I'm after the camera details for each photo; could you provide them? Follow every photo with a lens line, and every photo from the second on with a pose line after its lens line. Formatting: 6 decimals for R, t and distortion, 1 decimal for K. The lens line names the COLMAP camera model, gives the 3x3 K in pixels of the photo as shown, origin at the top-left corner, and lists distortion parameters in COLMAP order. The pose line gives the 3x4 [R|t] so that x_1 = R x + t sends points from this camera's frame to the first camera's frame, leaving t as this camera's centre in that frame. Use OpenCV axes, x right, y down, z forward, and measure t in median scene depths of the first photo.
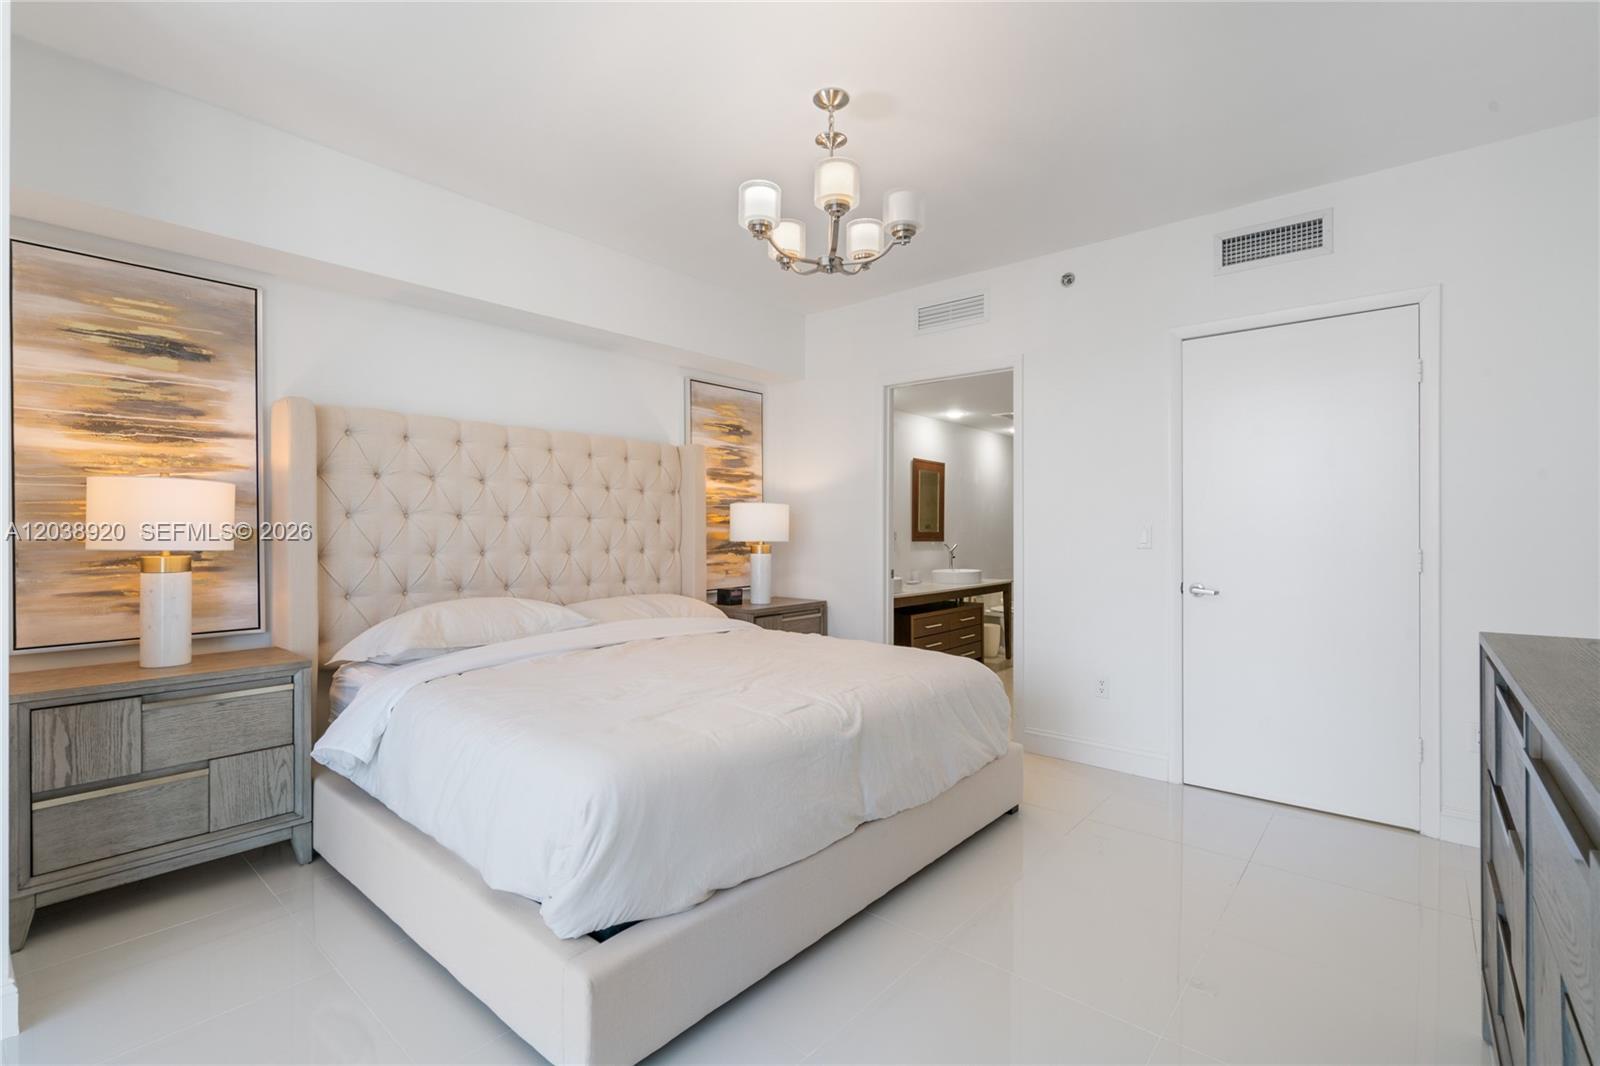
lens RADIAL K [[722.3, 0, 798.7], [0, 722.3, 534.4], [0, 0, 1]] dist [-0.009212, 0.004410]
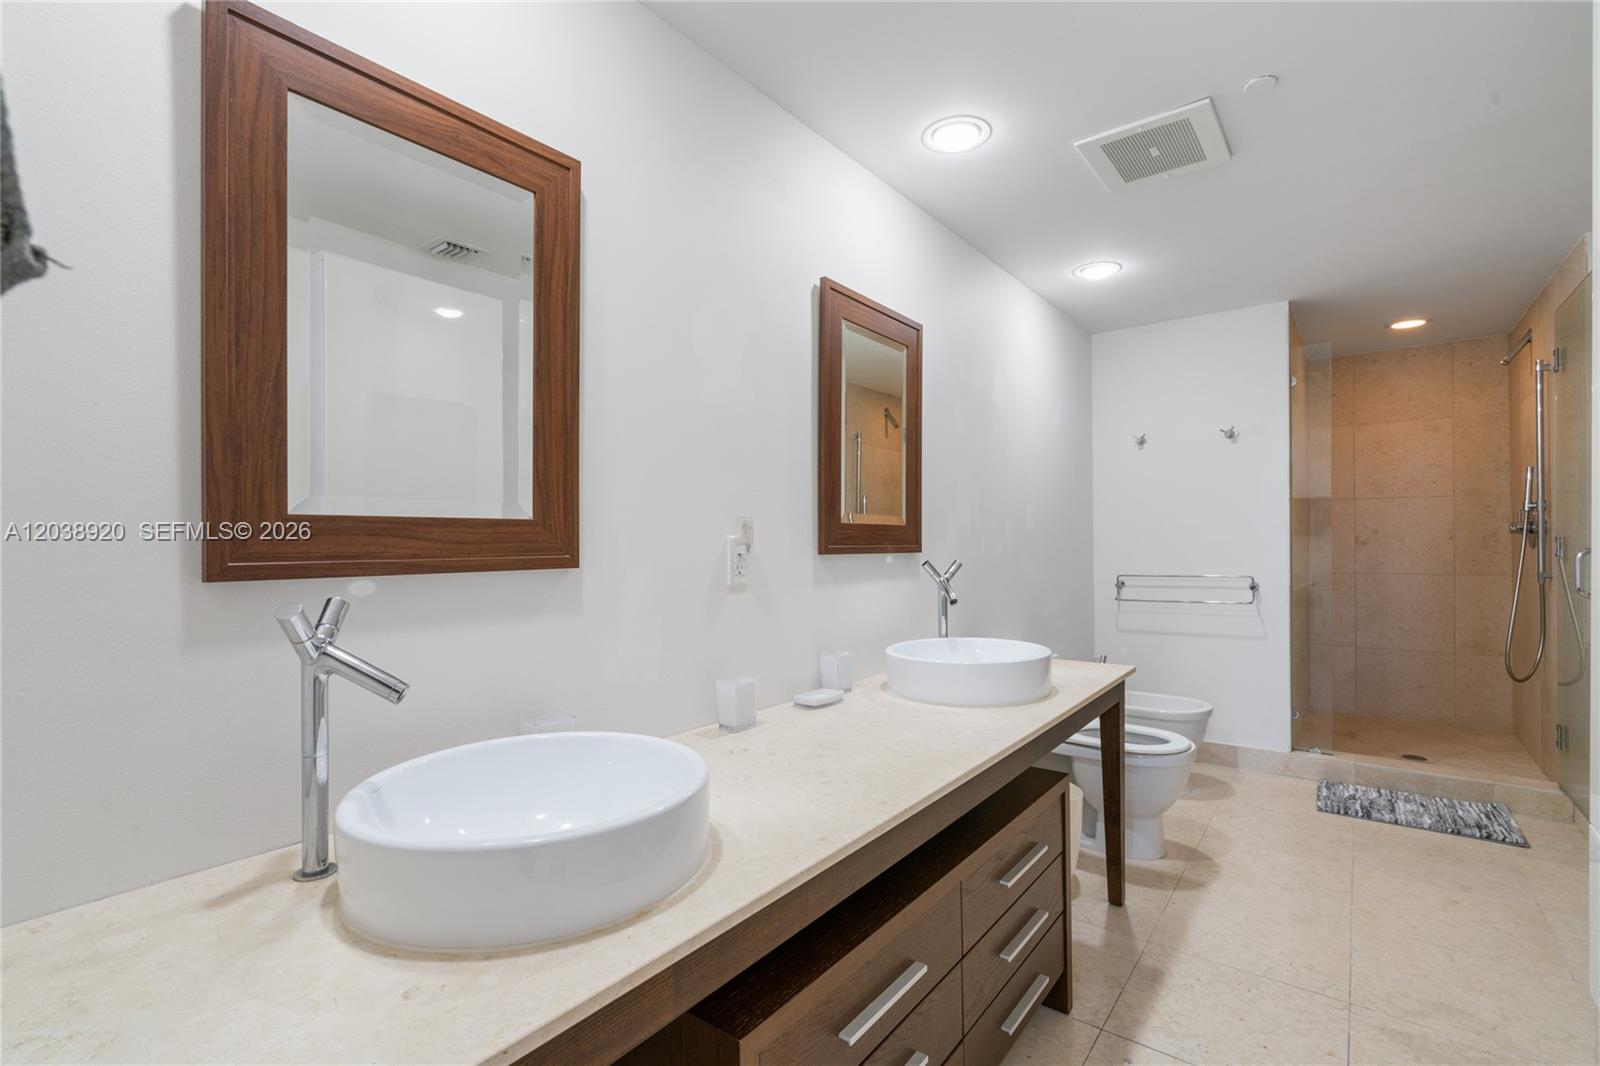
lens RADIAL K [[722.3, 0, 801.2], [0, 722.3, 531.9], [0, 0, 1]] dist [-0.009212, 0.004410]
pose [[0.999026, -0.004265, 0.043914, 0.133141], [0.004235, 0.999991, 0.000765, -0.000566], [-0.043917, -0.000579, 0.999035, 0.681285]]
